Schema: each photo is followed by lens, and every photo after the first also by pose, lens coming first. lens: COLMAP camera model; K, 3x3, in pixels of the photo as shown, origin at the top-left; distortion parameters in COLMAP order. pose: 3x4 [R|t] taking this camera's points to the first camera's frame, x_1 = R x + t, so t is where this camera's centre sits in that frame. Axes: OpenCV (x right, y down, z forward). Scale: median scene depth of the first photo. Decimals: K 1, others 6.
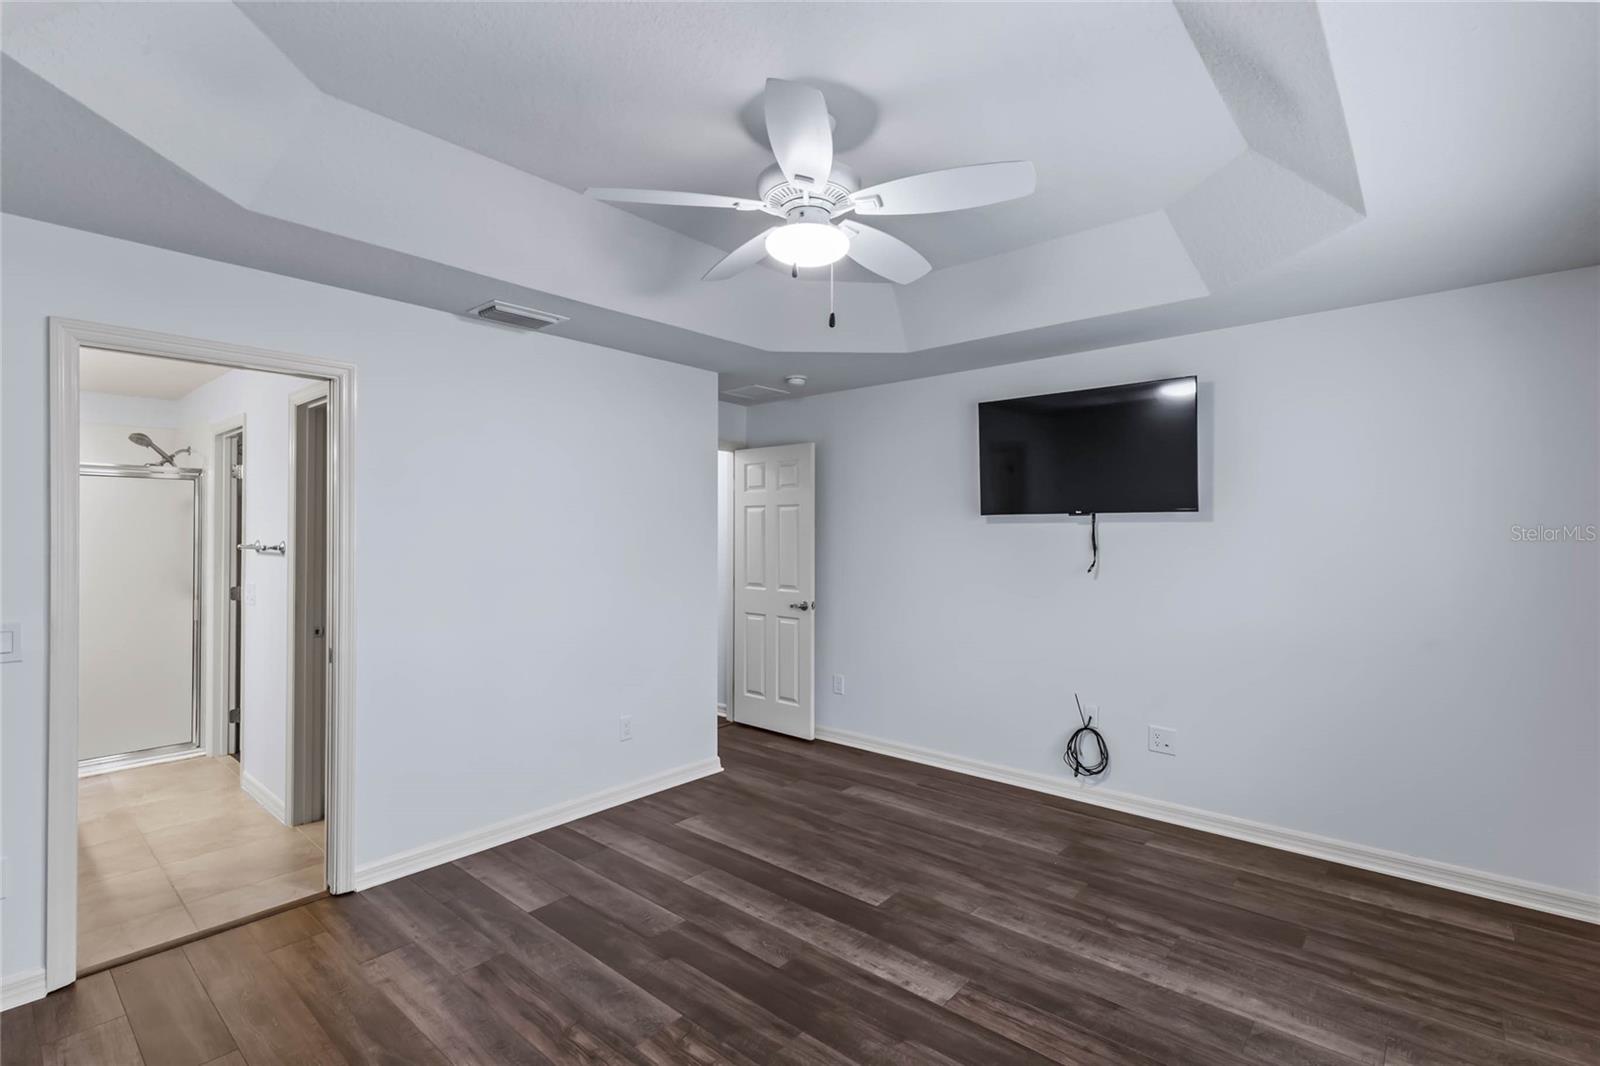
lens RADIAL K [[743.5, 0, 803.6], [0, 743.5, 514.5], [0, 0, 1]] dist [0.003658, -0.000181]
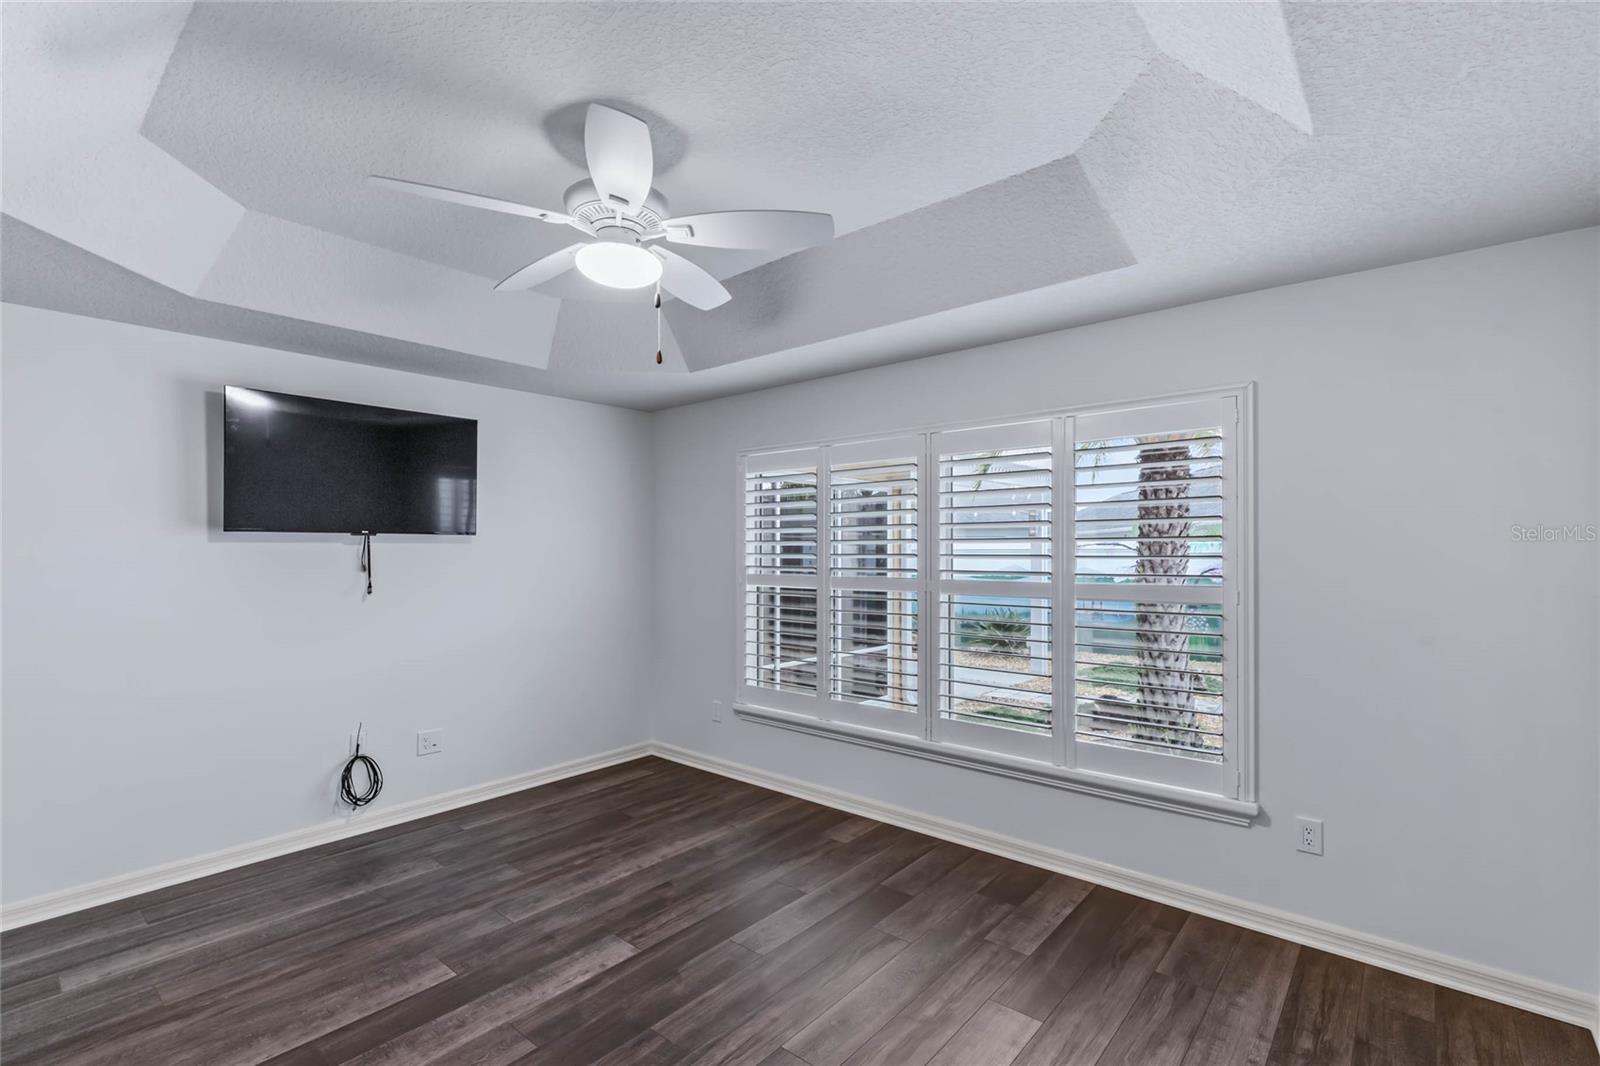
lens RADIAL K [[727.1, 0, 800.6], [0, 727.1, 553.7], [0, 0, 1]] dist [0.003797, -0.000174]
pose [[-0.009012, -0.005957, 0.999942, -0.784783], [-0.017807, 0.999825, 0.005796, 0.012582], [-0.999801, -0.017753, -0.009116, 0.619112]]
